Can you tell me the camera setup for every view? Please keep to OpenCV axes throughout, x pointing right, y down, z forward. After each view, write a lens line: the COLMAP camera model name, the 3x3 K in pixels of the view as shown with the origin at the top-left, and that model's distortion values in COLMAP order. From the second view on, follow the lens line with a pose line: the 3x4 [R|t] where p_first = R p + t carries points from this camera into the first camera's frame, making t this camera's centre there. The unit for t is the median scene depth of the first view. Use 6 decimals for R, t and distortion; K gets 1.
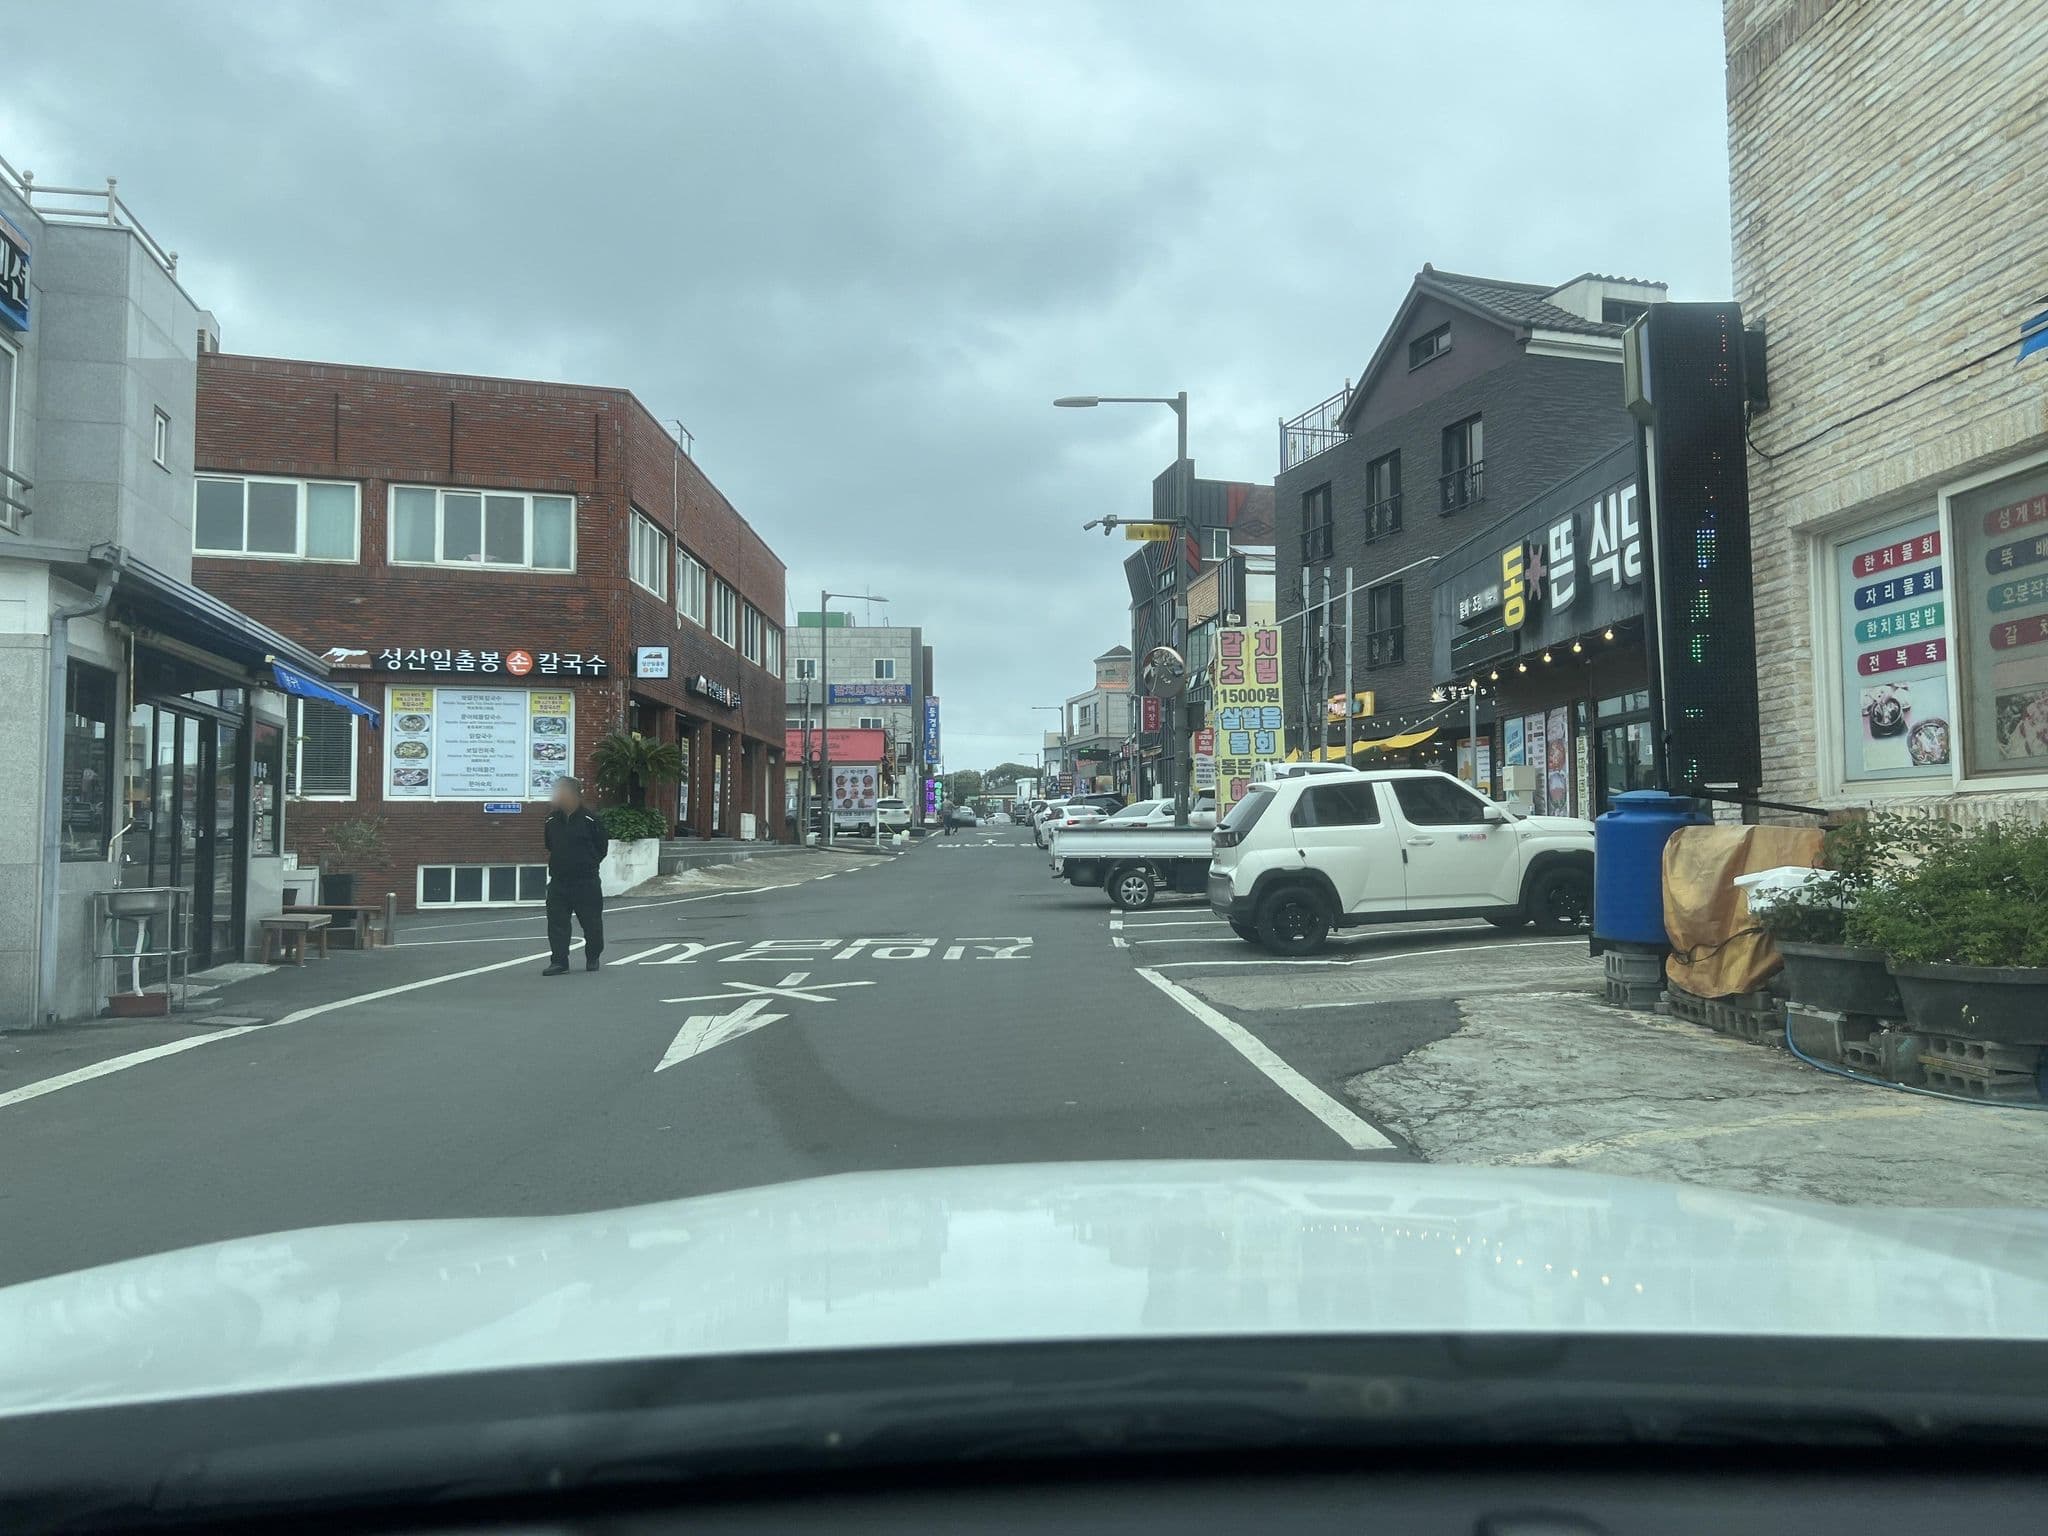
lens RADIAL K [[1263.5, 0, 1024.0], [0, 1263.5, 768.0], [0, 0, 1]] dist [0.002288, -0.000110]
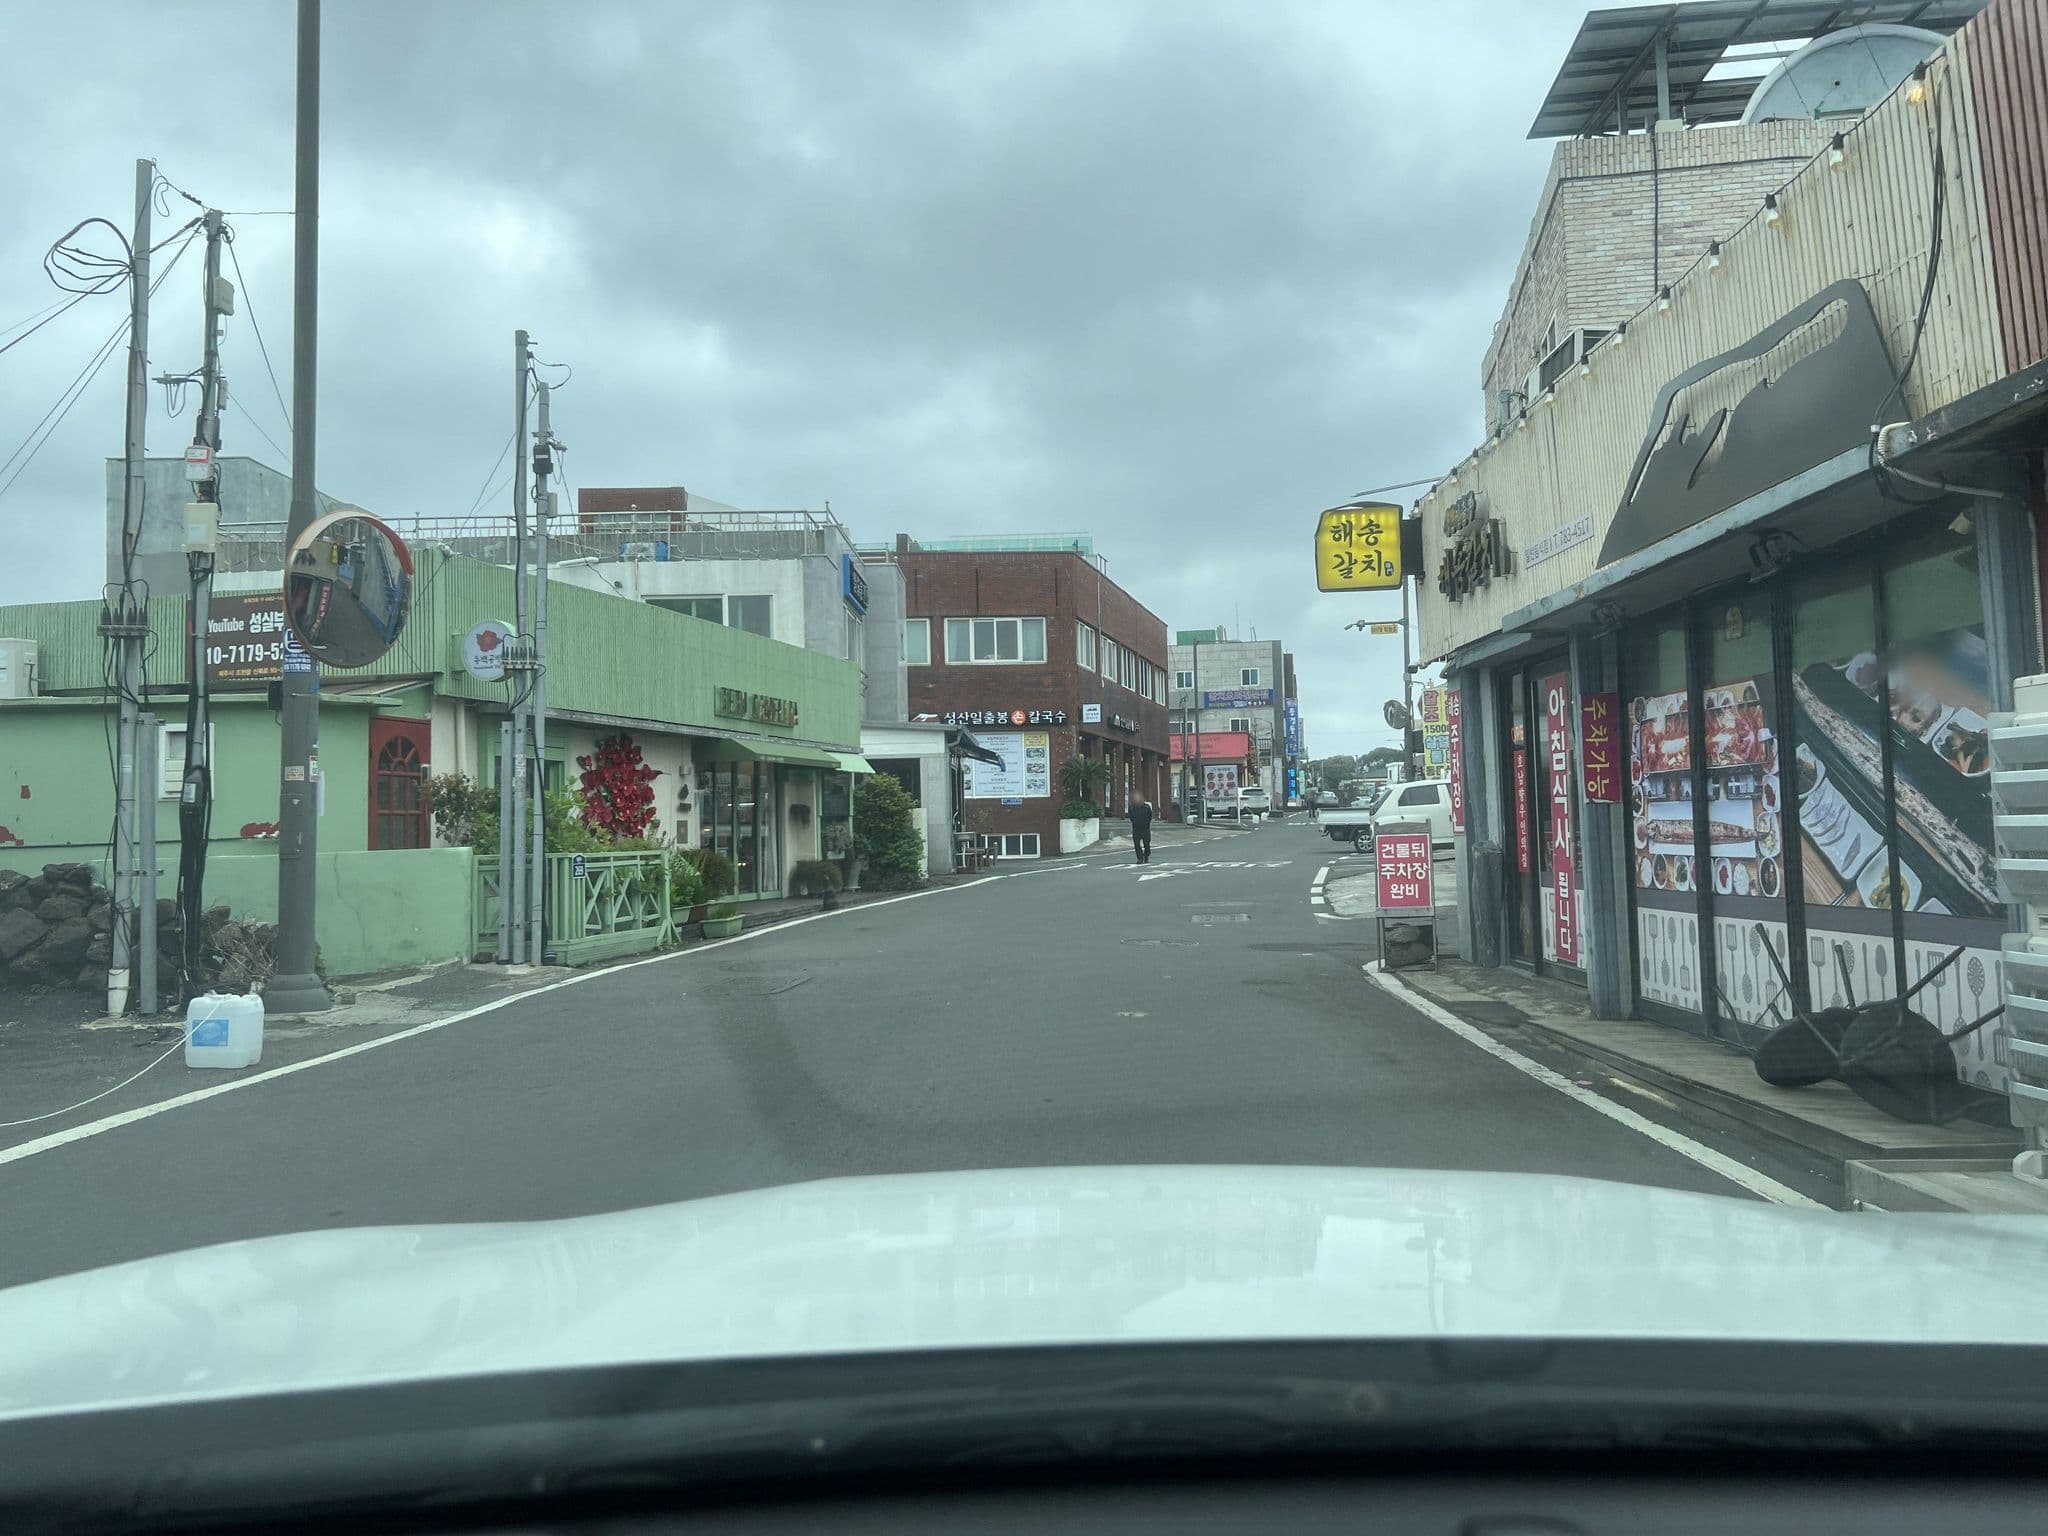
lens RADIAL K [[1263.5, 0, 1024.0], [0, 1263.5, 768.0], [0, 0, 1]] dist [0.002288, -0.000110]
pose [[0.954929, -0.023978, -0.295866, 0.090455], [0.027553, 0.999589, 0.007918, -0.021011], [0.295554, -0.015713, 0.955197, -0.496452]]
